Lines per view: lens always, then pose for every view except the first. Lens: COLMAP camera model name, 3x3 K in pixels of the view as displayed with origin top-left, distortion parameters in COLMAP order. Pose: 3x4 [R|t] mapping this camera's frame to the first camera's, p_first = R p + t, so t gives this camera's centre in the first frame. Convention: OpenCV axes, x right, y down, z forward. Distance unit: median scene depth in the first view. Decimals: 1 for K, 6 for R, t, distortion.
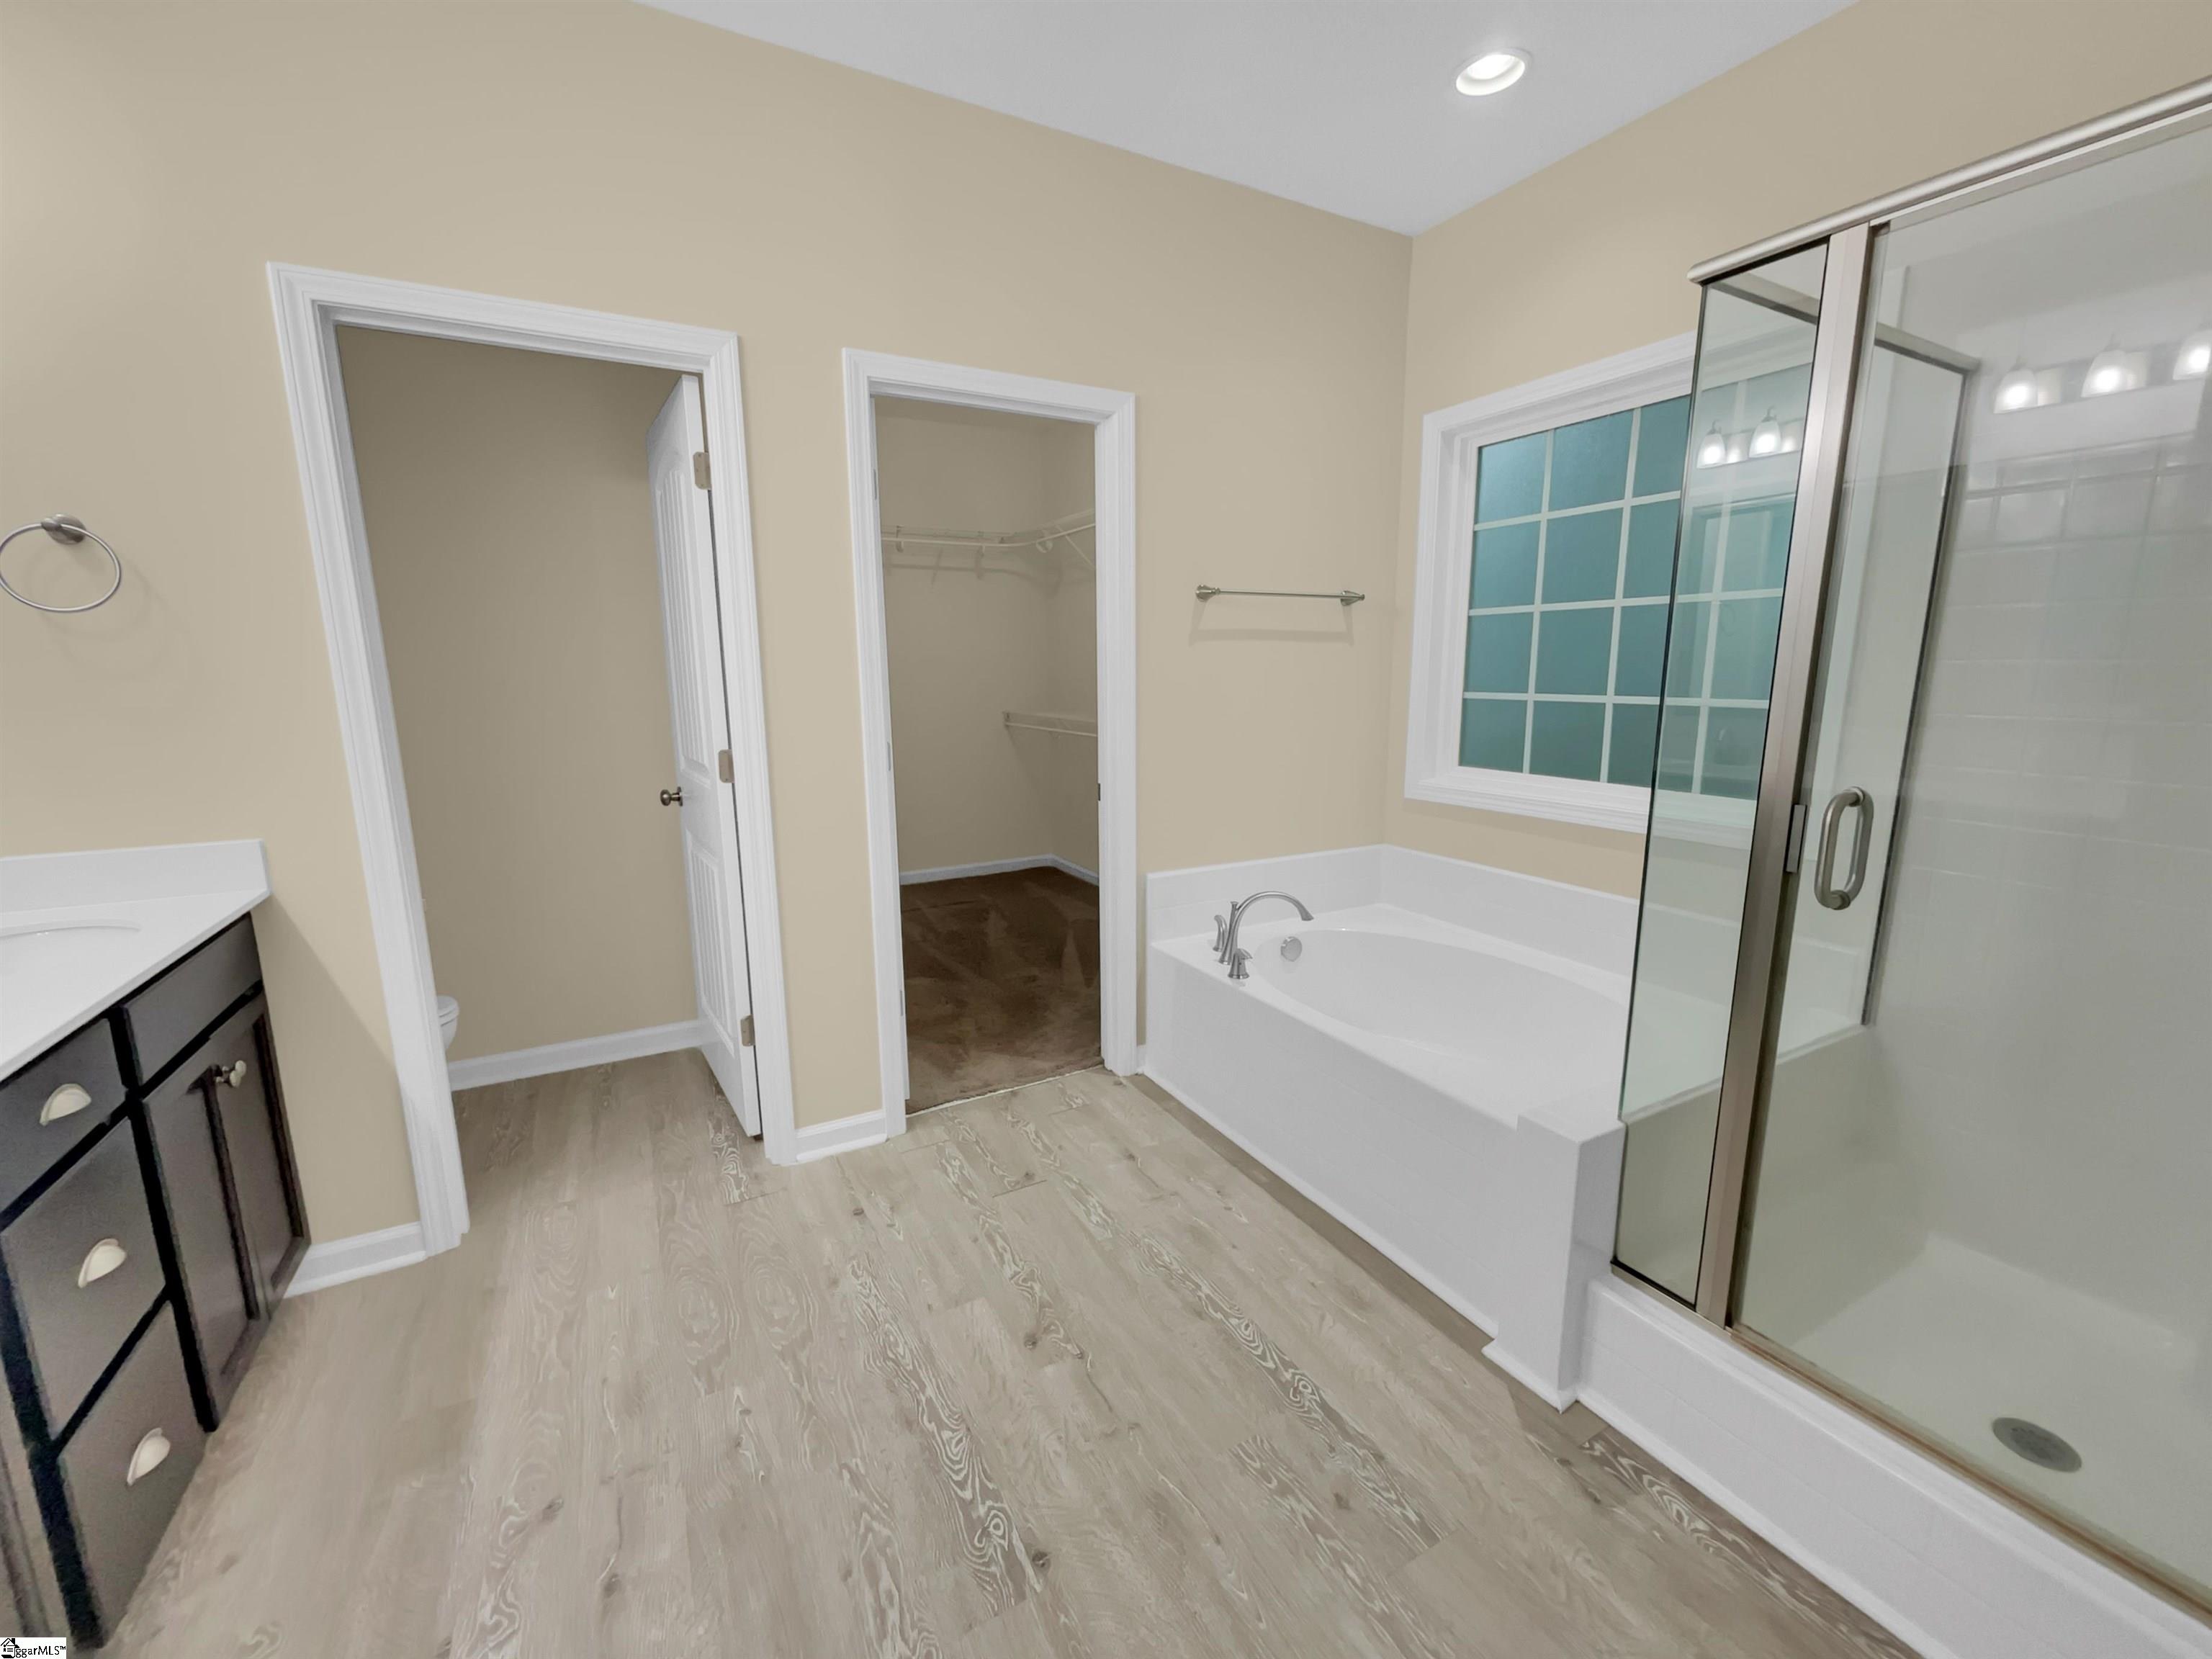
lens RADIAL K [[910.1, 0, 1104.5], [0, 910.1, 831.4], [0, 0, 1]] dist [-0.001654, 0.000774]
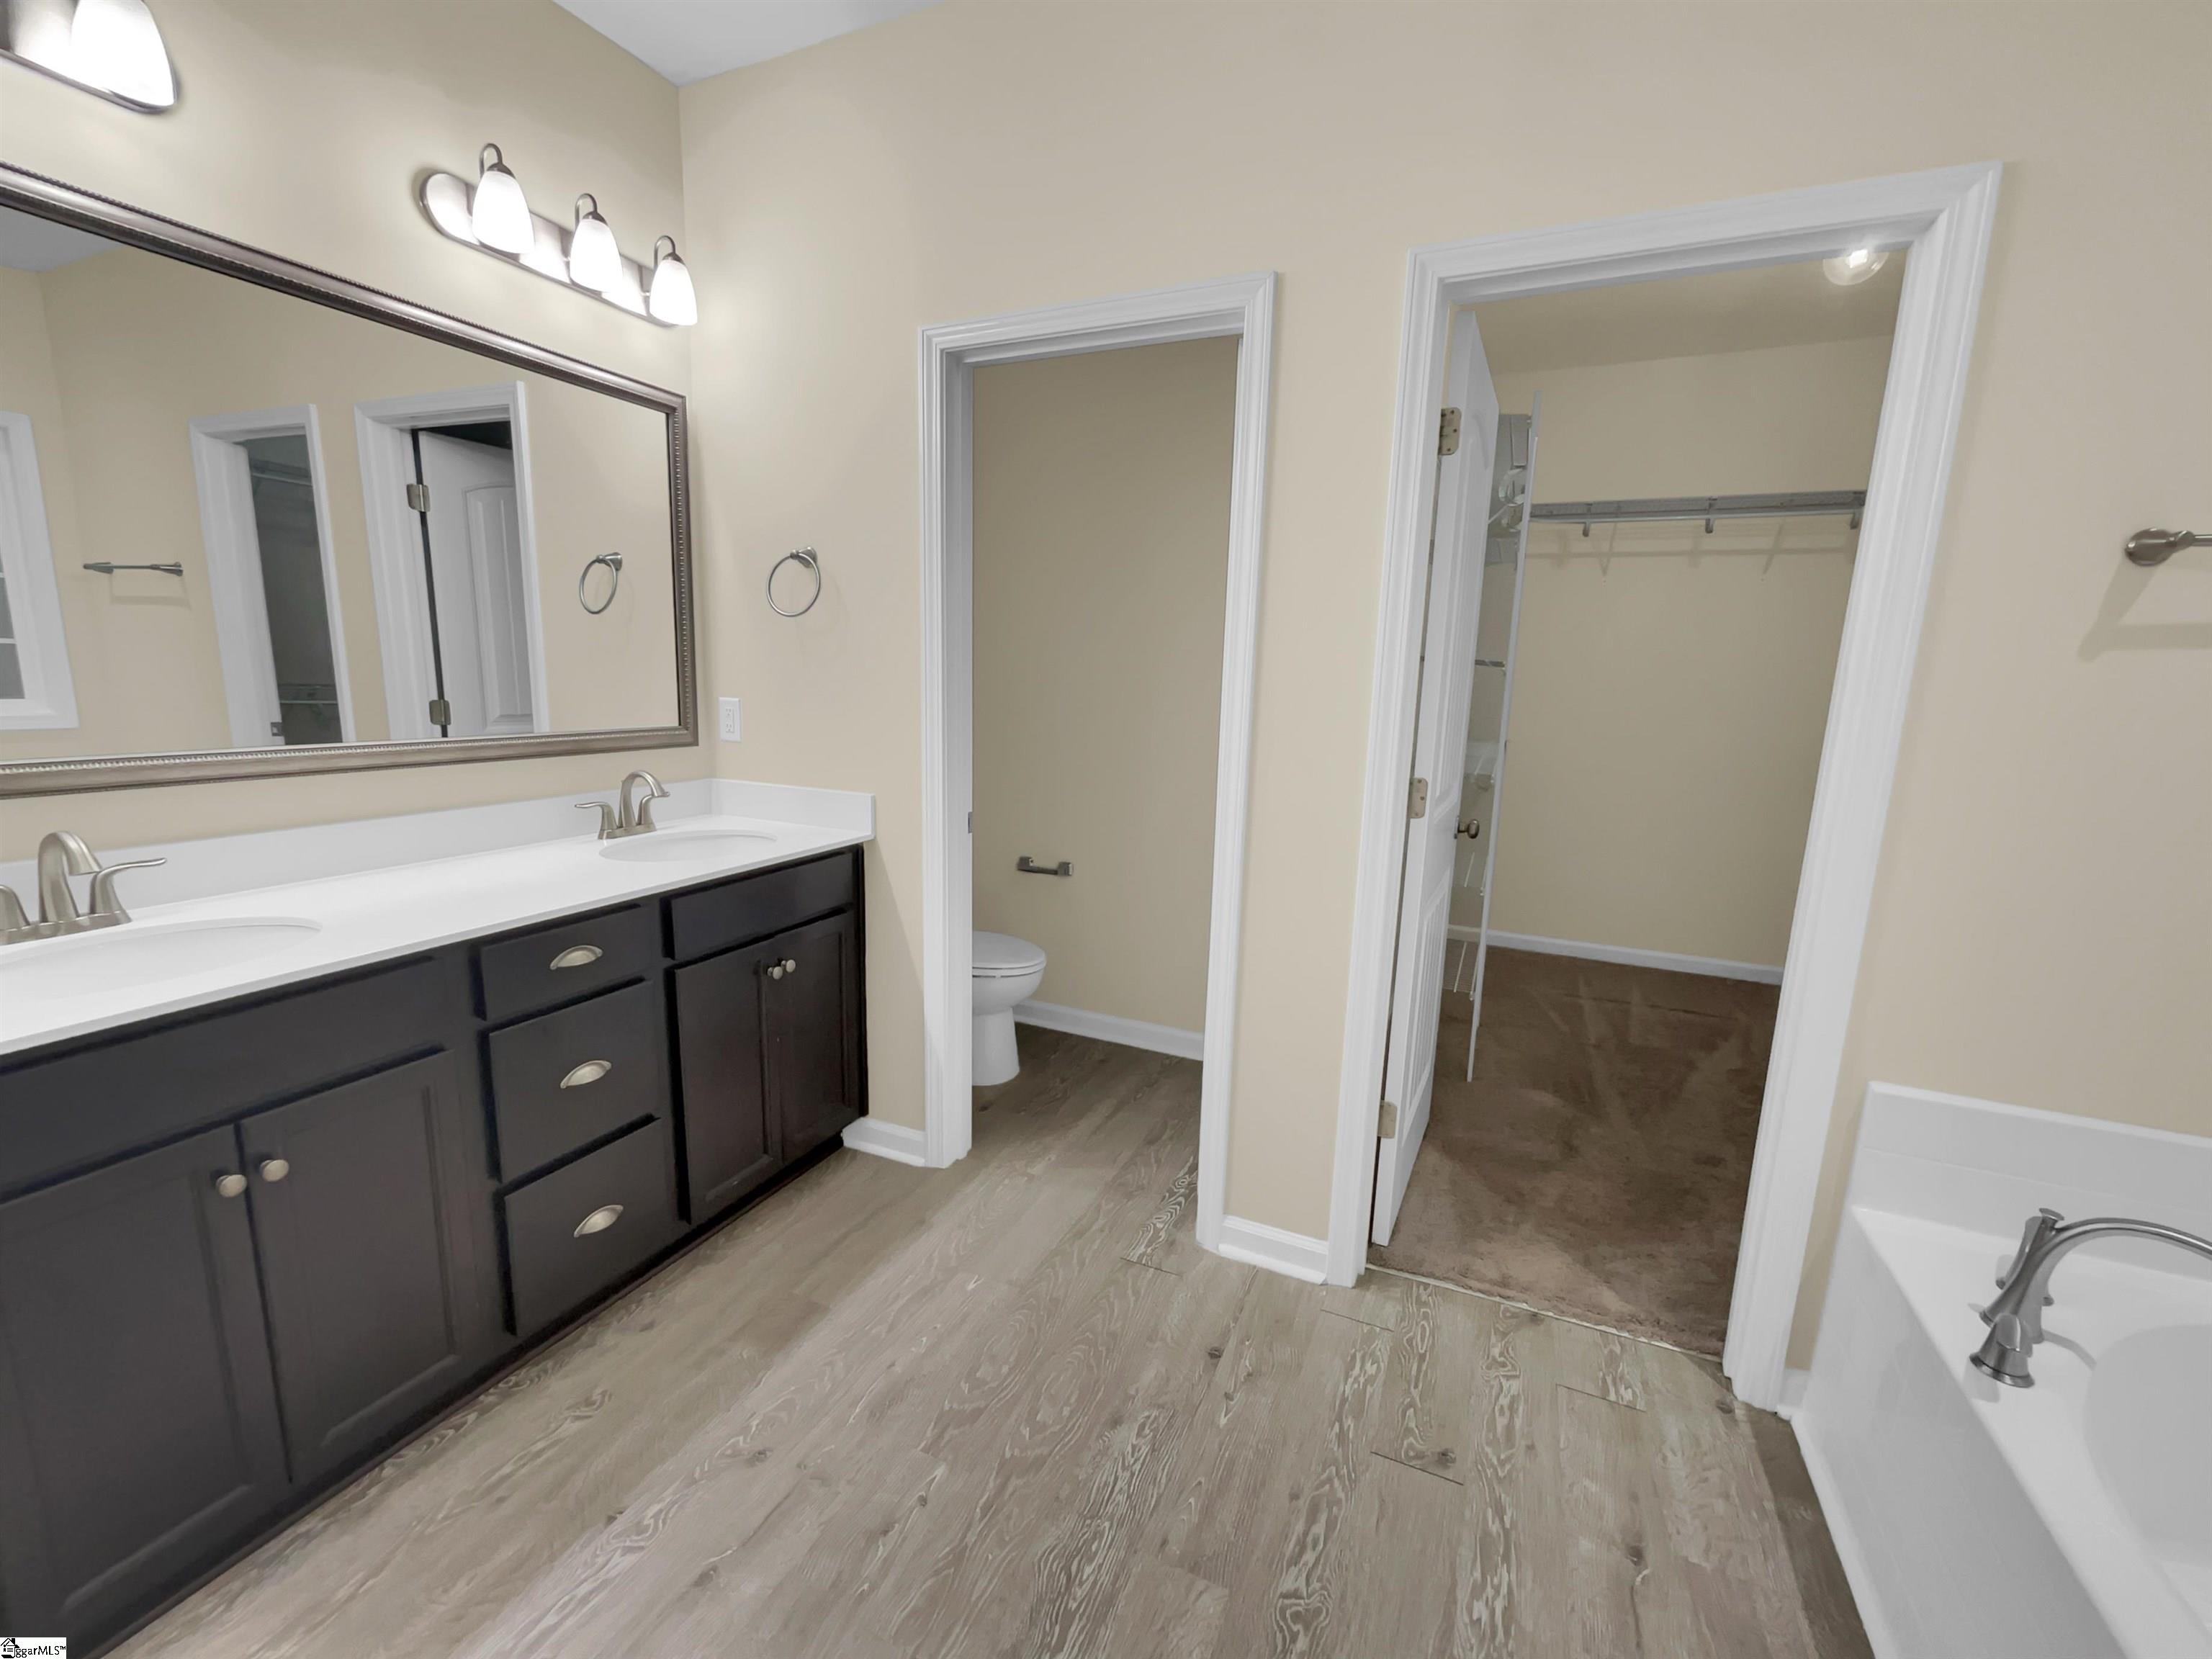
lens RADIAL K [[911.5, 0, 1111.1], [0, 911.5, 824.8], [0, 0, 1]] dist [-0.013558, 0.013270]
pose [[0.605992, 0.161180, -0.778971, 0.202821], [-0.177849, 0.981921, 0.064818, -0.066623], [0.775335, 0.099260, 0.623702, 0.355781]]
